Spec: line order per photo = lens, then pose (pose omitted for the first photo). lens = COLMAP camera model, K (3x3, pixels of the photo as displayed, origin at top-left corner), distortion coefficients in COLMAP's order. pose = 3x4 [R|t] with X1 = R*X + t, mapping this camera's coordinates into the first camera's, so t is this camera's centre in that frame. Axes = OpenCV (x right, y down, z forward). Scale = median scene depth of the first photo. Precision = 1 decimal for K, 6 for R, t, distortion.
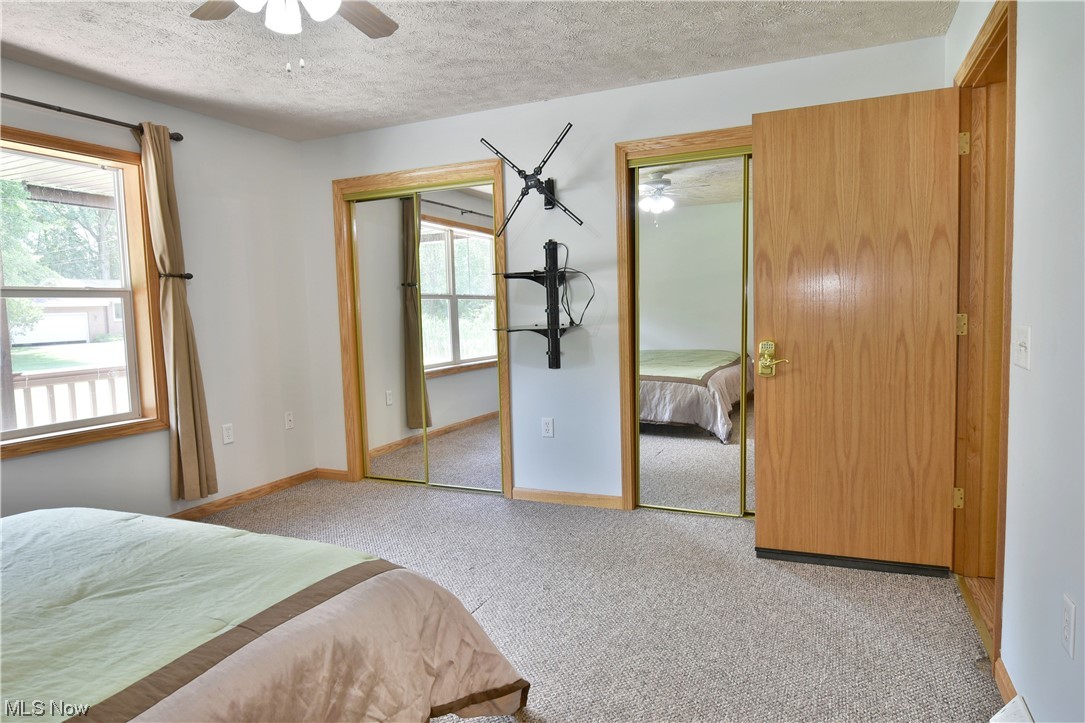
lens RADIAL K [[658.2, 0, 543.2], [0, 658.2, 360.6], [0, 0, 1]] dist [-0.012100, -0.004972]
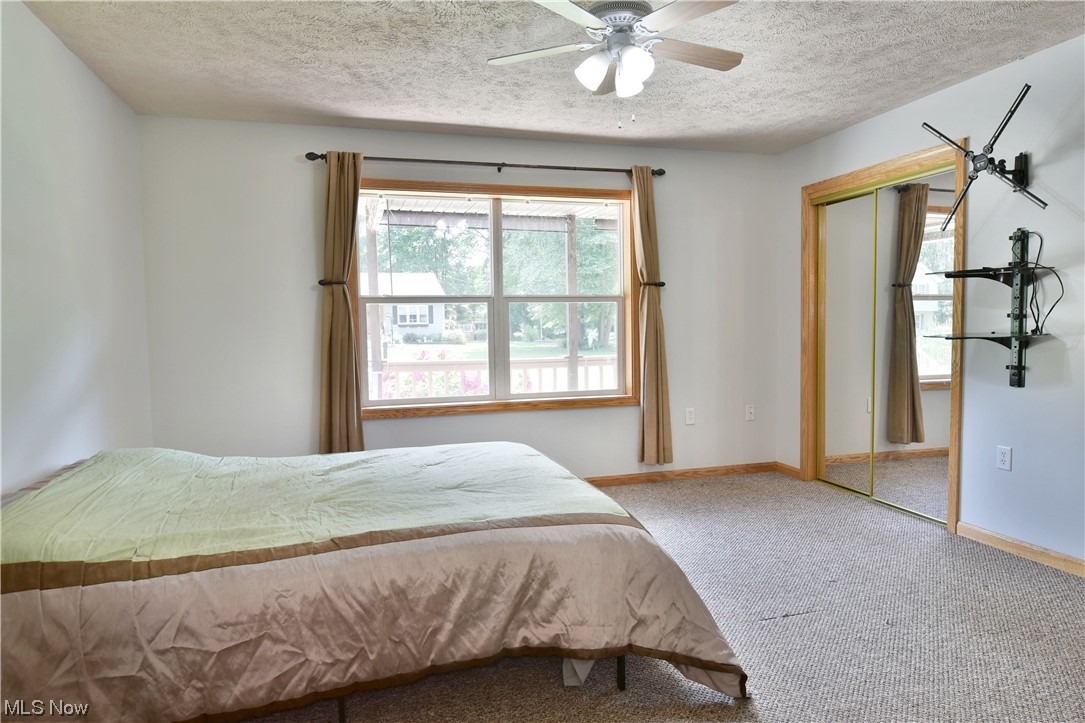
lens RADIAL K [[658.2, 0, 543.2], [0, 658.2, 360.6], [0, 0, 1]] dist [-0.012100, -0.004972]
pose [[0.642351, 0.063233, -0.763797, 0.264184], [-0.062923, 0.997577, 0.029669, -0.007644], [0.763823, 0.029003, 0.644774, 0.034319]]
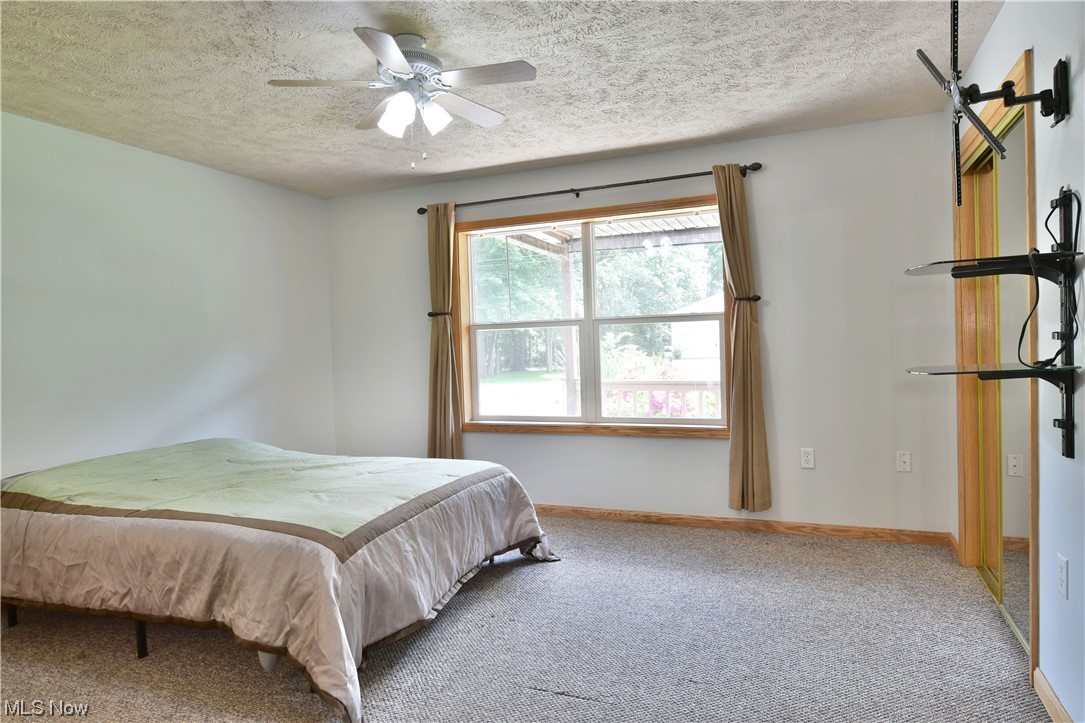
lens RADIAL K [[658.2, 0, 543.2], [0, 658.2, 360.6], [0, 0, 1]] dist [-0.012100, -0.004972]
pose [[0.018021, 0.052364, -0.998465, 0.492038], [-0.048374, 0.997504, 0.051441, -0.065227], [0.998667, 0.047372, 0.020509, 0.629609]]
